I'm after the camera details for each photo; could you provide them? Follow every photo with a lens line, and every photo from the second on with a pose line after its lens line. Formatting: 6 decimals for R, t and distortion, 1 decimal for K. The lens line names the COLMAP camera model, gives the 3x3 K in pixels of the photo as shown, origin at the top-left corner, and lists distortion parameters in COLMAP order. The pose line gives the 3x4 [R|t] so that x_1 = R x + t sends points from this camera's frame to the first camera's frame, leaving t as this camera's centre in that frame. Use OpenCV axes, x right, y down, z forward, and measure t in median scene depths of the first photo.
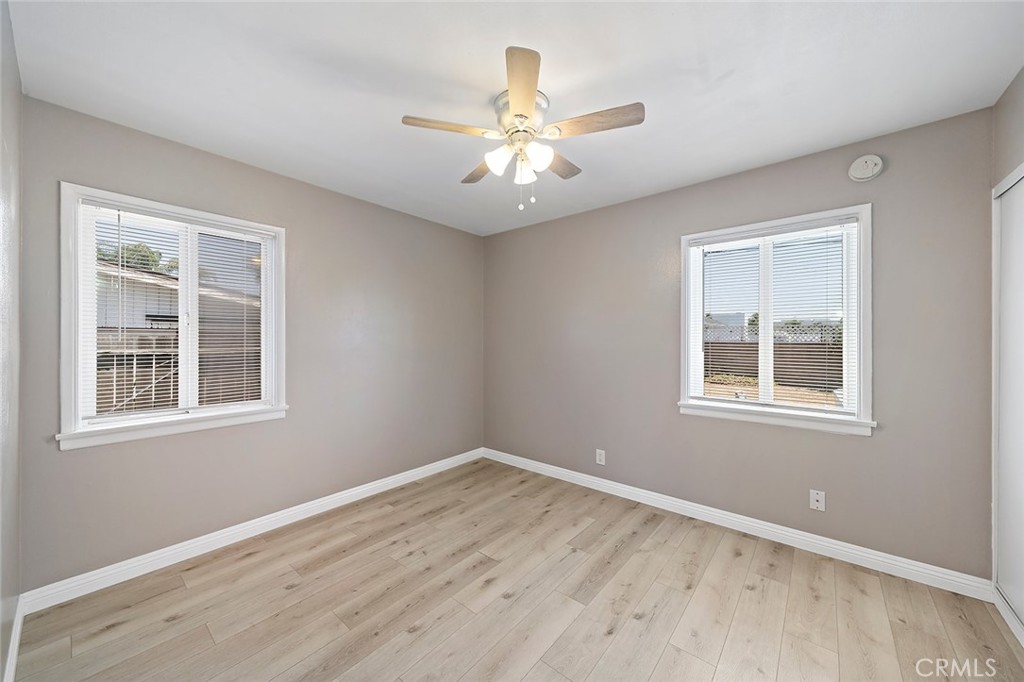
lens RADIAL K [[368.6, 0, 505.6], [0, 368.6, 339.9], [0, 0, 1]] dist [0.011495, -0.000164]
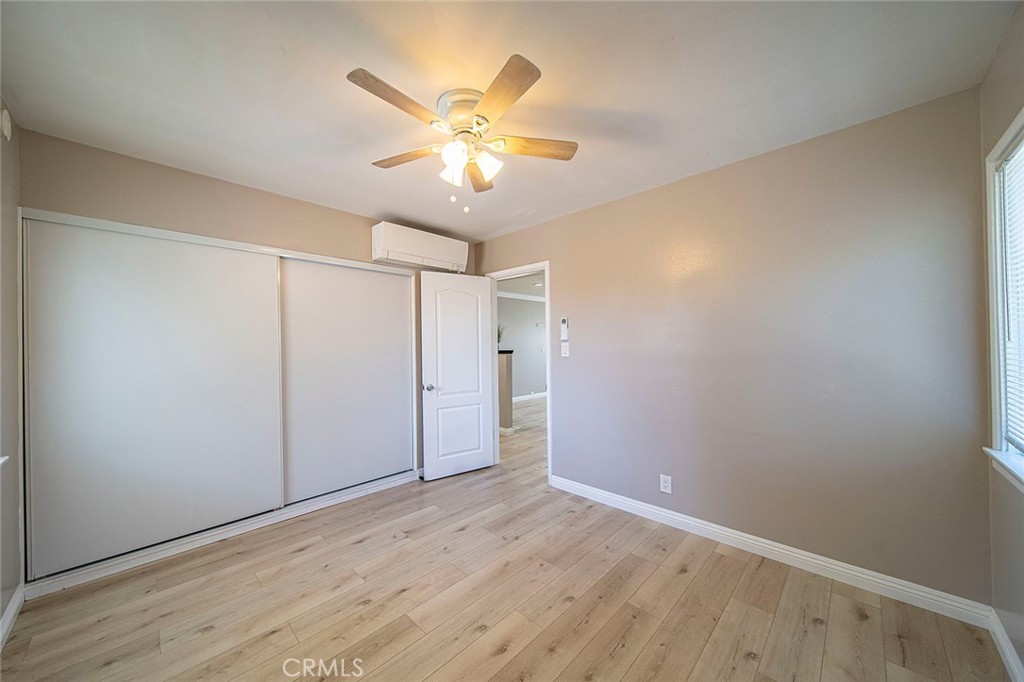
lens RADIAL K [[358.1, 0, 505.0], [0, 358.1, 341.2], [0, 0, 1]] dist [0.002546, -0.000149]
pose [[-0.997172, 0.010685, 0.074389, -0.106933], [0.010143, 0.999919, -0.007662, -0.004562], [-0.074465, -0.006886, -0.997200, 1.621133]]
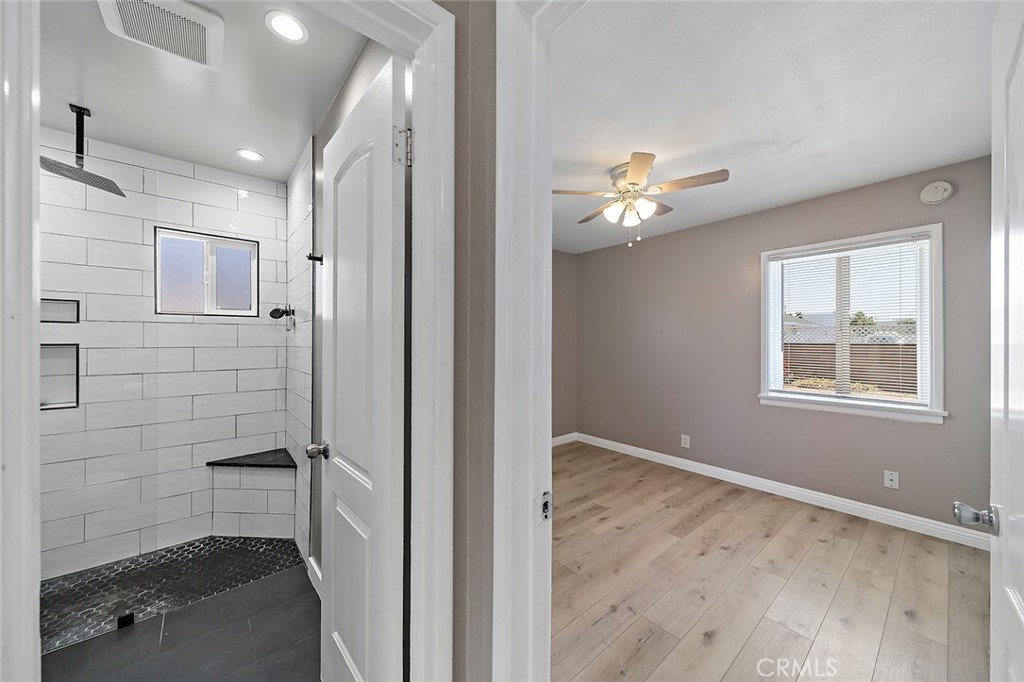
lens RADIAL K [[358.1, 0, 505.0], [0, 358.1, 341.2], [0, 0, 1]] dist [0.002546, -0.000149]
pose [[0.983410, -0.001486, -0.181389, -0.146766], [0.001018, 0.999996, -0.002675, 0.002500], [0.181393, 0.002446, 0.983408, -0.330872]]
